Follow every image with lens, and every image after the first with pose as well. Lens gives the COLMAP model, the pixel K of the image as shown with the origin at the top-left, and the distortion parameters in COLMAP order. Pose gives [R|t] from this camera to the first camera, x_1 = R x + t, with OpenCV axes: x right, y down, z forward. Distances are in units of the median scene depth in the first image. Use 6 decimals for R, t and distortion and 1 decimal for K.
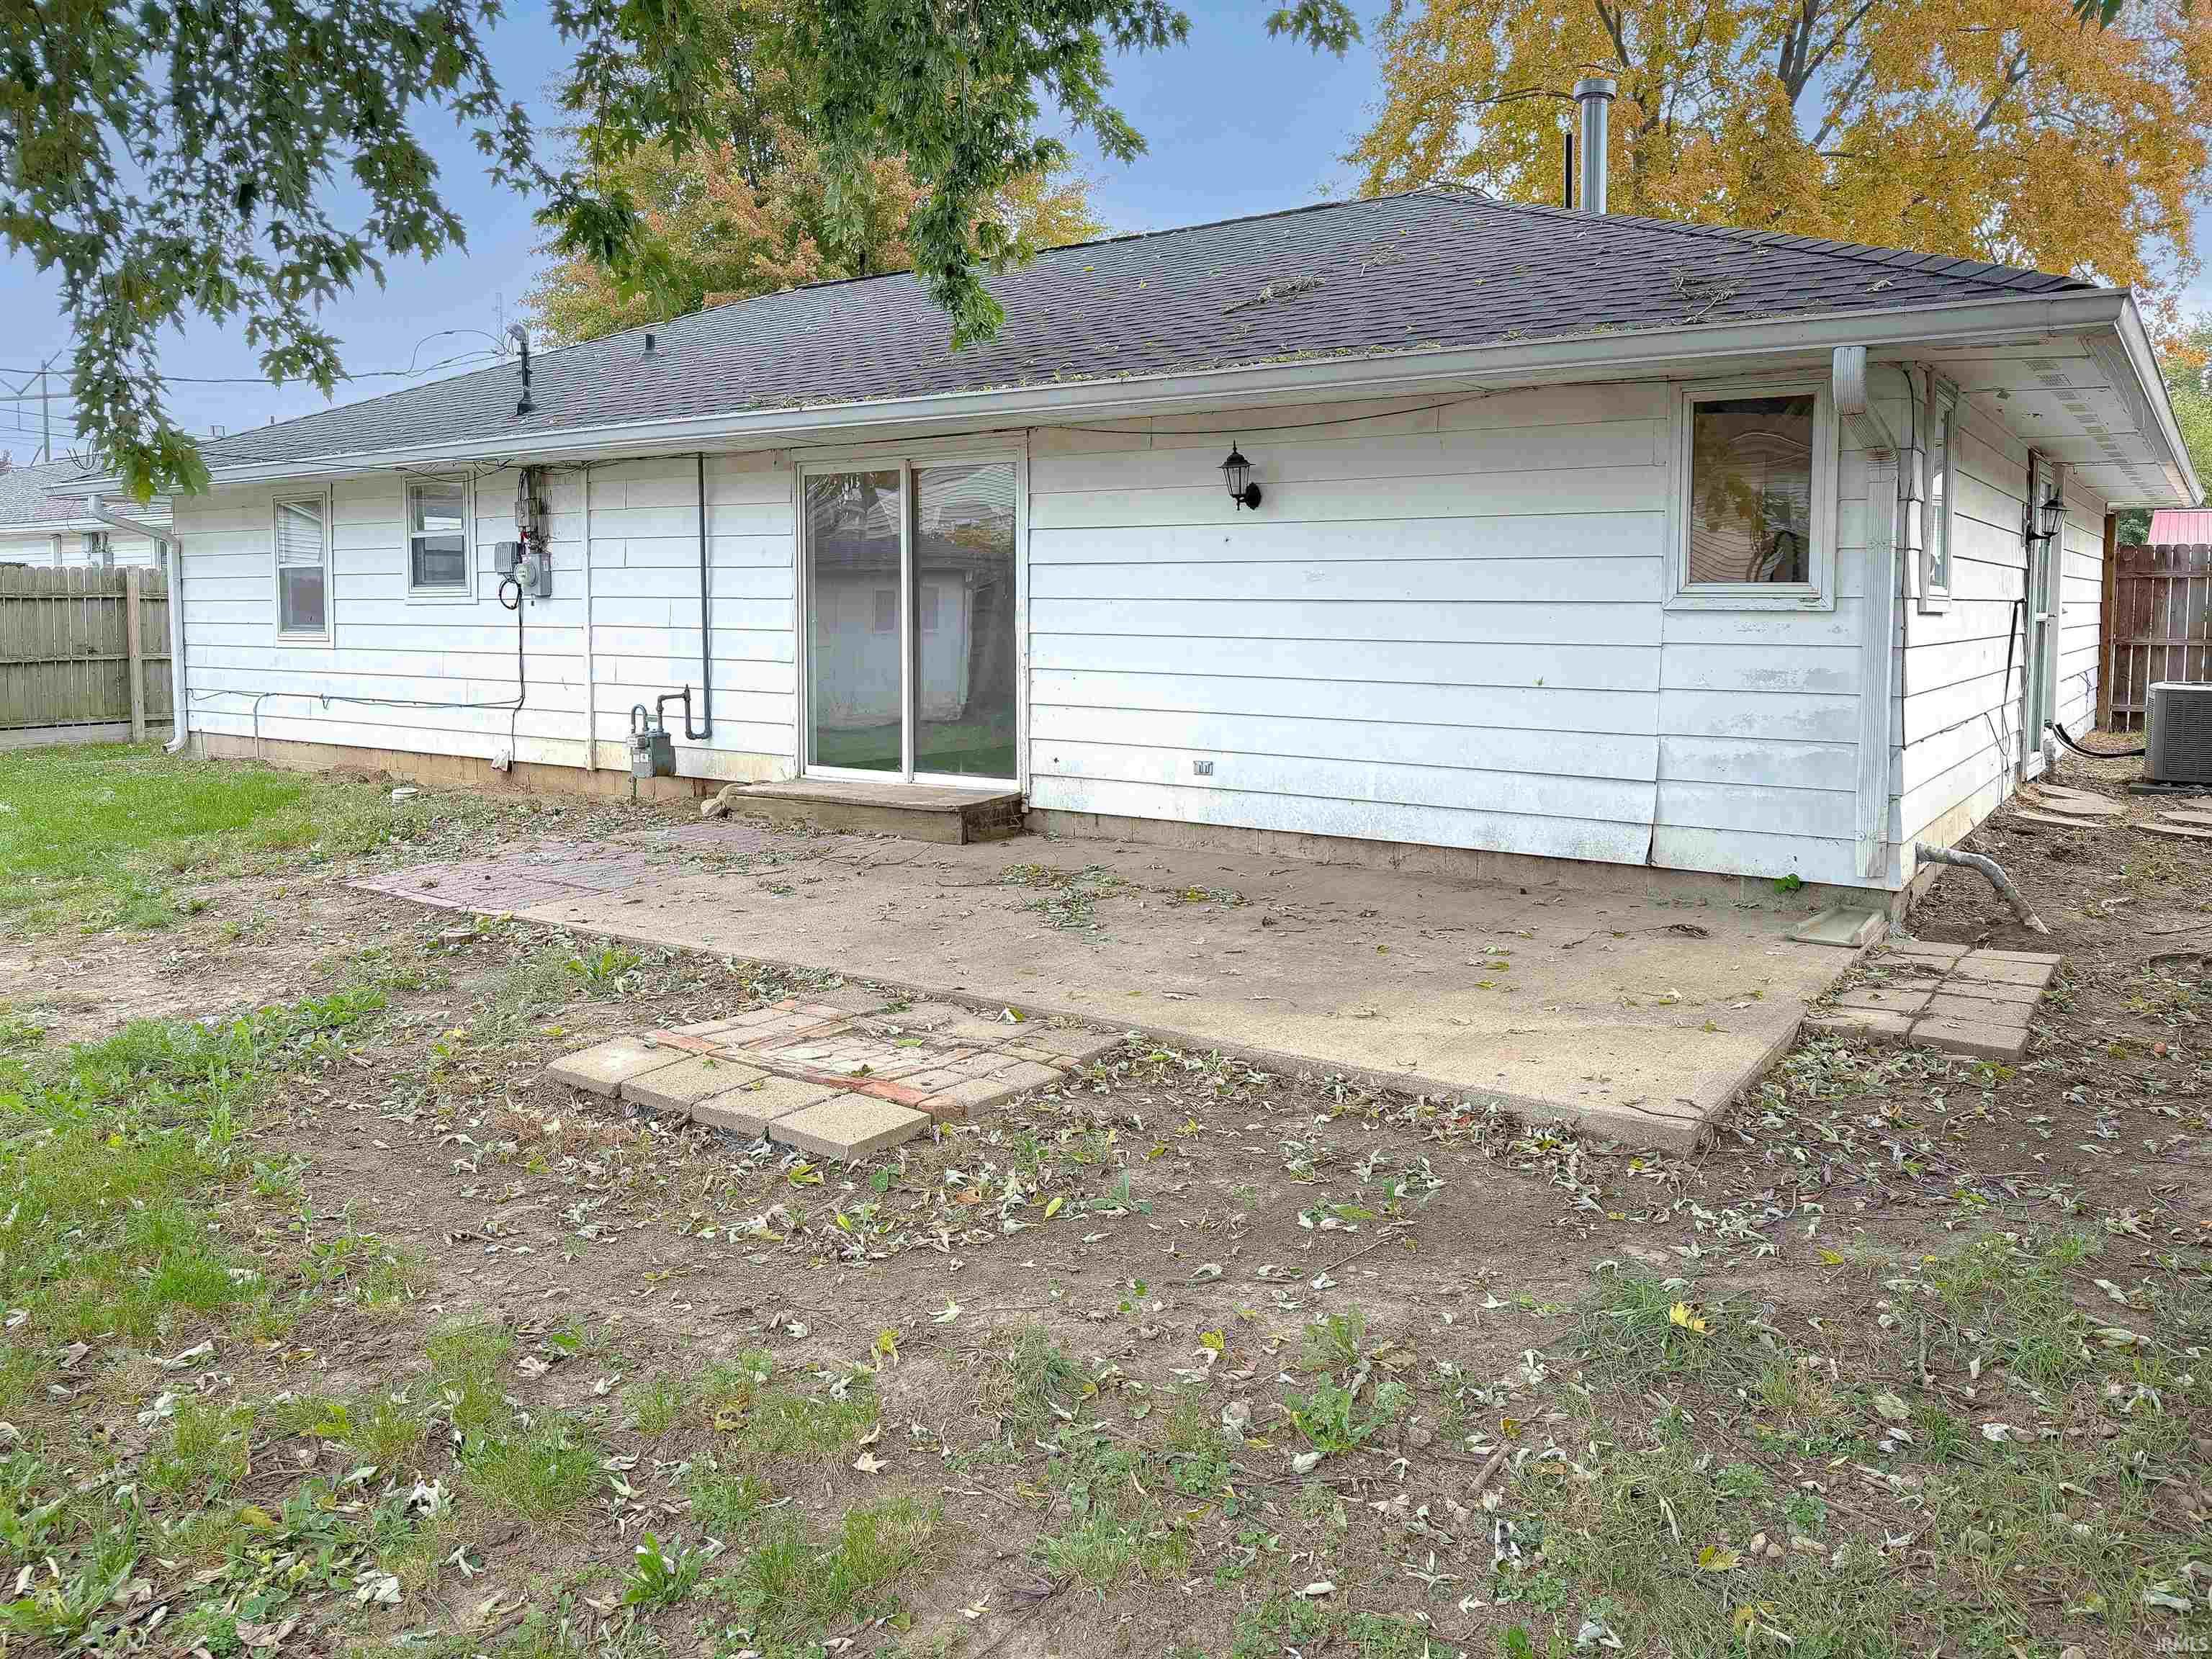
lens RADIAL K [[1612.9, 0, 1106.0], [0, 1612.9, 829.5], [0, 0, 1]] dist [-0.000507, -0.000026]
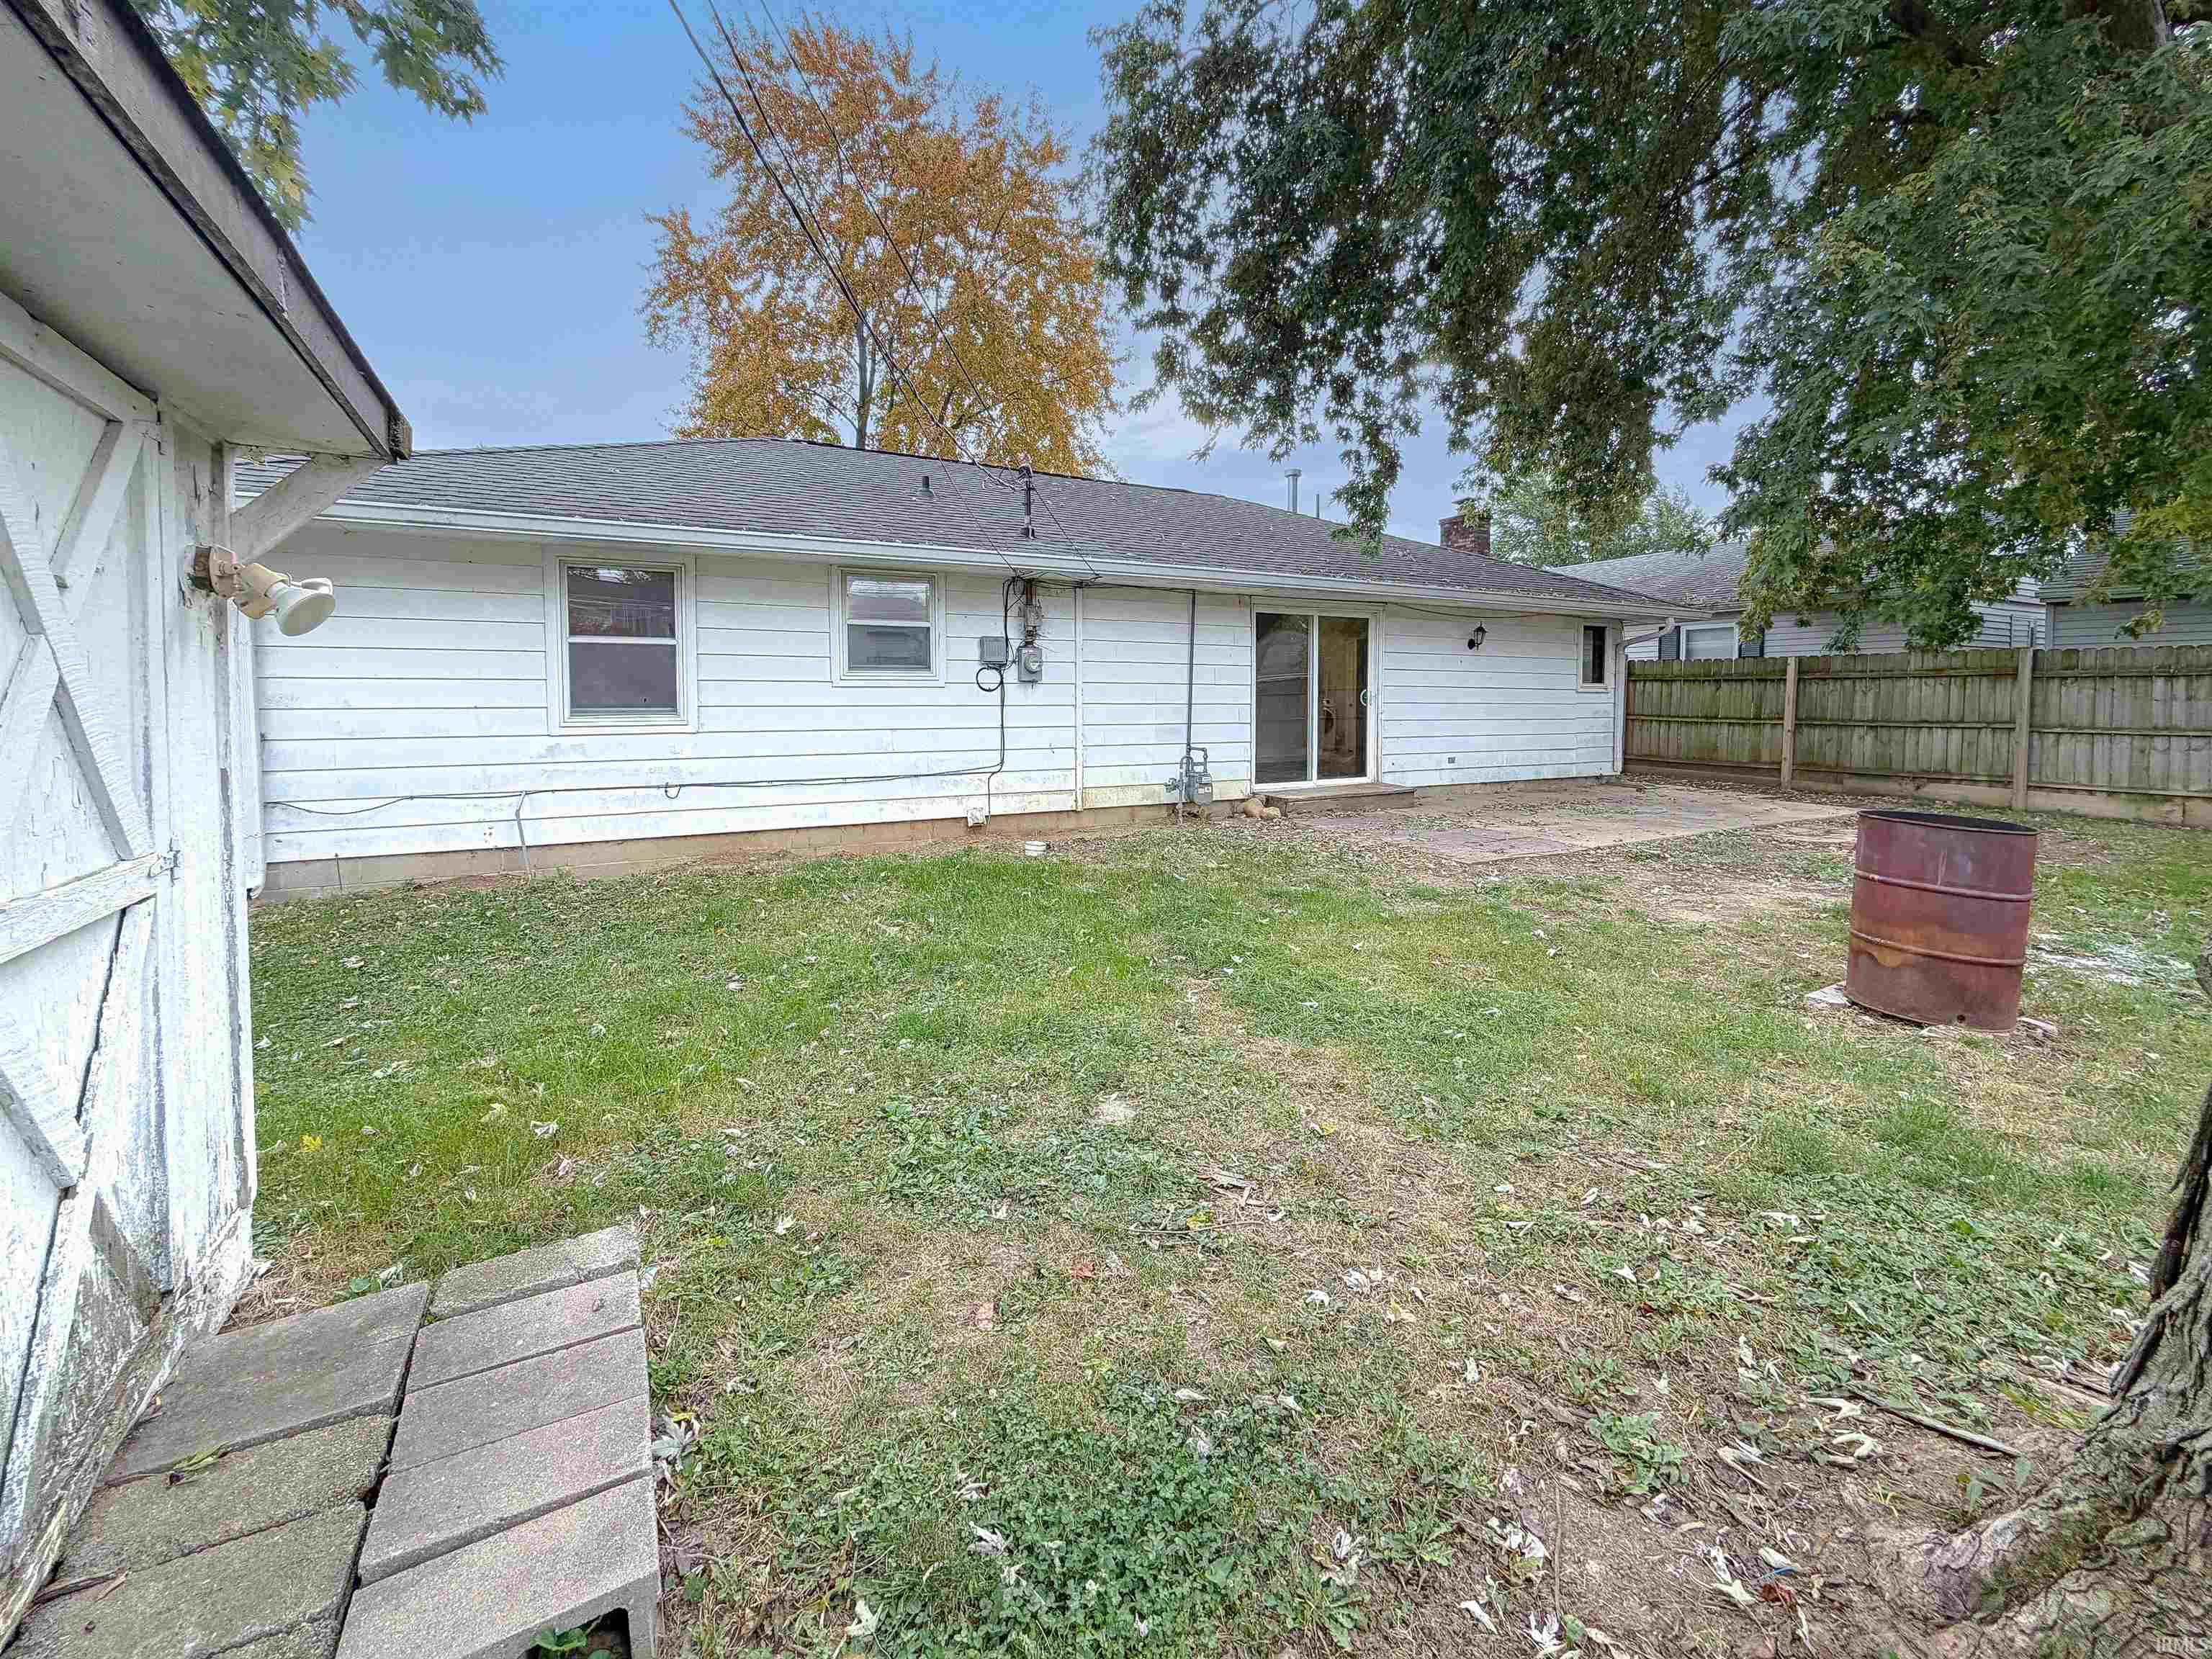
lens RADIAL K [[917.9, 0, 1106.0], [0, 917.9, 829.5], [0, 0, 1]] dist [0.000467, 0.000004]
pose [[0.434539, -0.126470, 0.891729, -0.989810], [0.127385, 0.988769, 0.078158, -0.077881], [-0.891599, 0.079630, 0.445769, 0.631924]]
